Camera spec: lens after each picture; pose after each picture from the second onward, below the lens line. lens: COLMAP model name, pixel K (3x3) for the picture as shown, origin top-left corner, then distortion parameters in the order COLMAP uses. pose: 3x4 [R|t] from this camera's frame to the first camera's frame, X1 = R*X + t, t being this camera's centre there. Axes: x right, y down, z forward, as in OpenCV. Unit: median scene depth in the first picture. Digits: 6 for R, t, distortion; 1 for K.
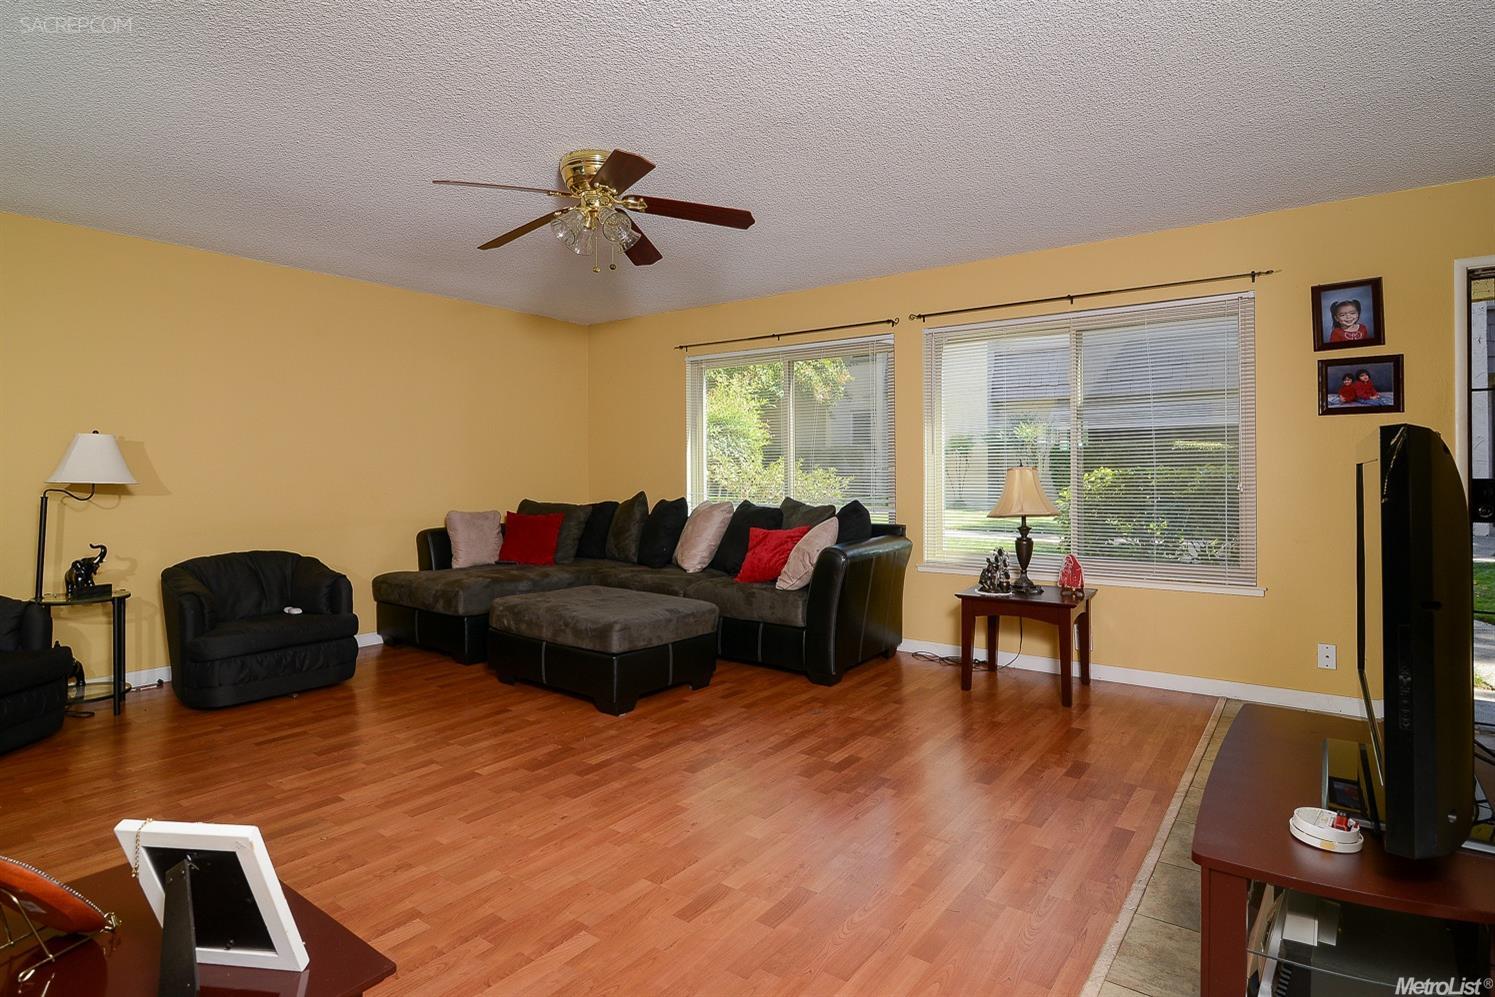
lens RADIAL K [[772.0, 0, 748.2], [0, 772.0, 468.0], [0, 0, 1]] dist [-0.017581, -0.000080]
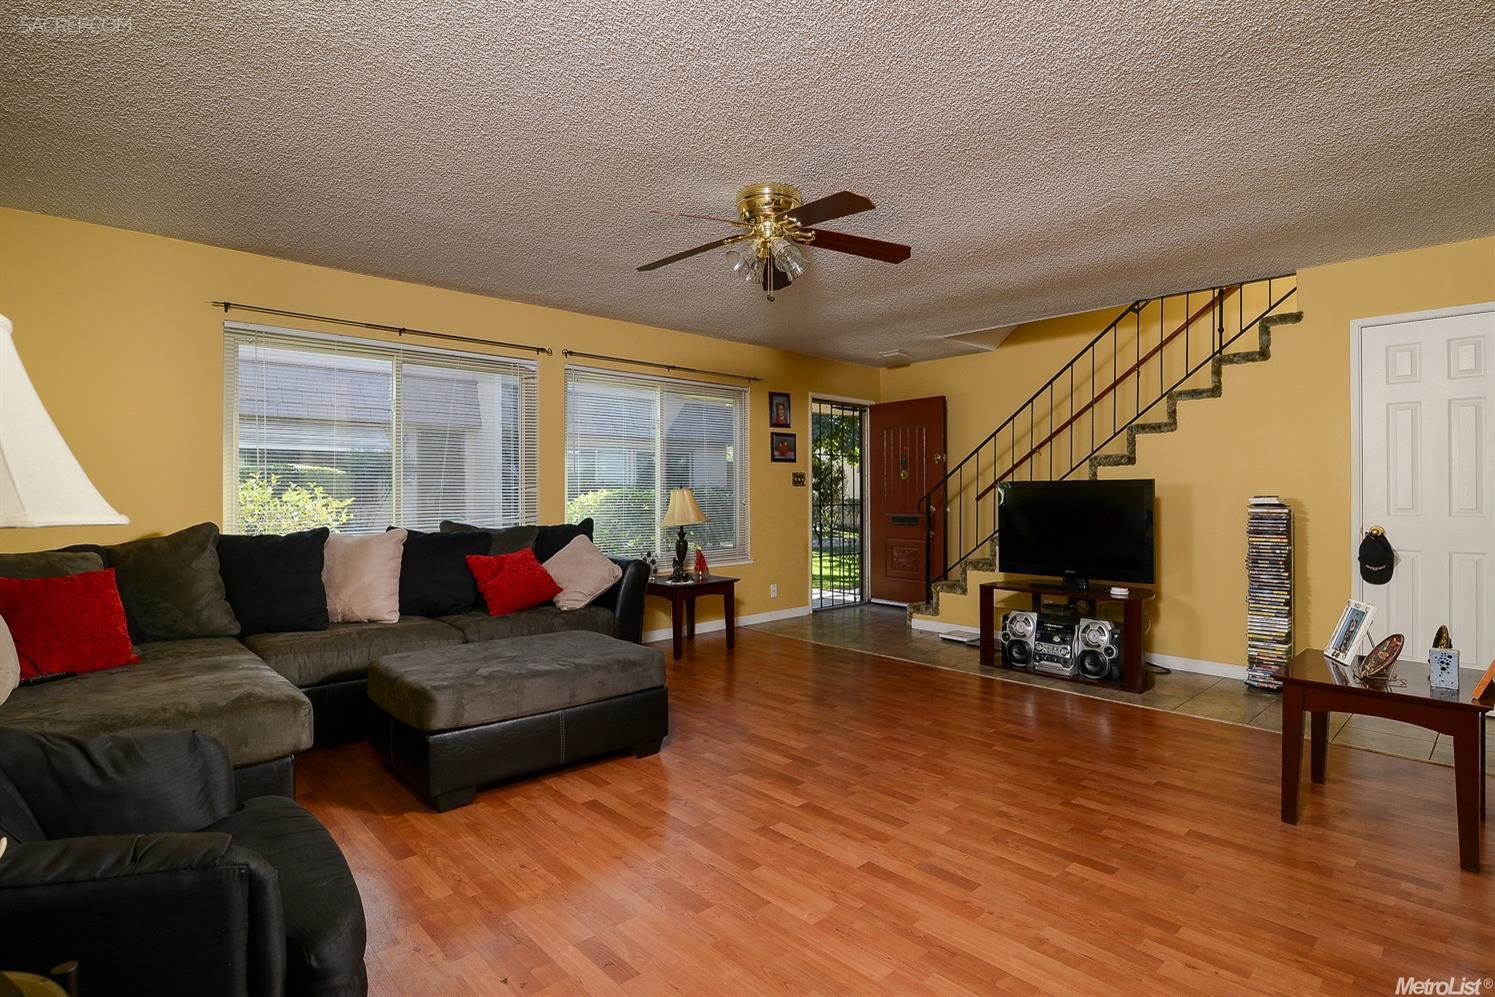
lens RADIAL K [[740.1, 0, 747.5], [0, 740.1, 498.5], [0, 0, 1]] dist [-0.003252, -0.000285]
pose [[0.179588, -0.009616, 0.983695, -1.126138], [-0.004662, 0.999933, 0.010626, 0.001972], [-0.983731, -0.006494, 0.179531, 0.797083]]
